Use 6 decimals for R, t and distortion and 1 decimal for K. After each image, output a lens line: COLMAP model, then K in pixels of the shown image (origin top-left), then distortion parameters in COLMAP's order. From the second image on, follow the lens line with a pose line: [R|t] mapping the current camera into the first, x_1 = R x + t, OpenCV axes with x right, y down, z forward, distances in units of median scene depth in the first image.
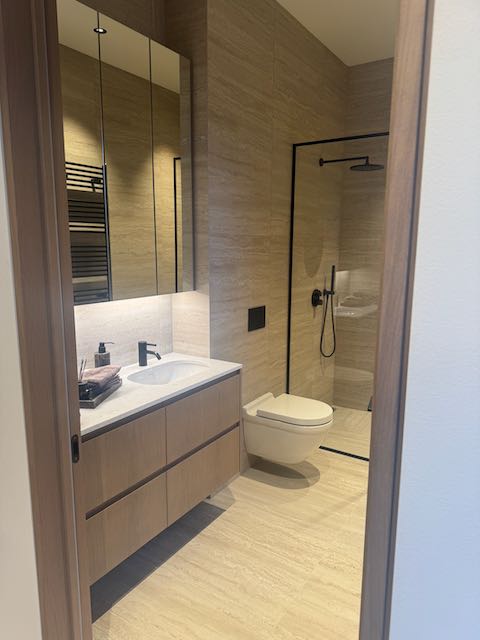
lens RADIAL K [[460.1, 0, 240.0], [0, 460.1, 320.0], [0, 0, 1]] dist [0.088555, -0.099569]
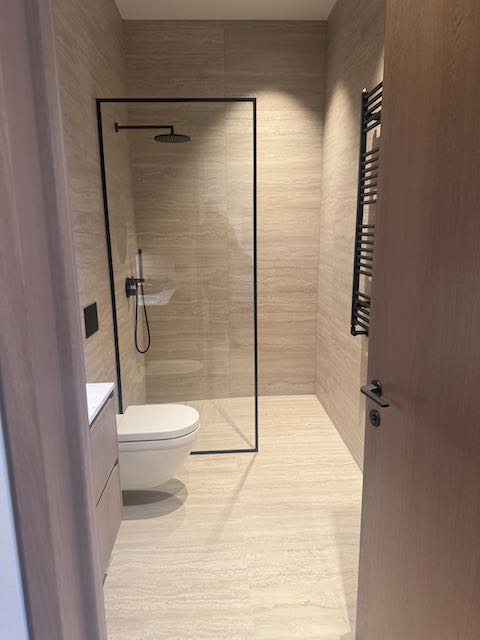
lens RADIAL K [[460.1, 0, 240.0], [0, 460.1, 320.0], [0, 0, 1]] dist [0.088555, -0.099569]
pose [[0.817666, -0.131039, 0.560581, -0.193603], [0.115881, 0.991283, 0.062693, -0.021658], [-0.563910, 0.013699, 0.825723, 0.205908]]
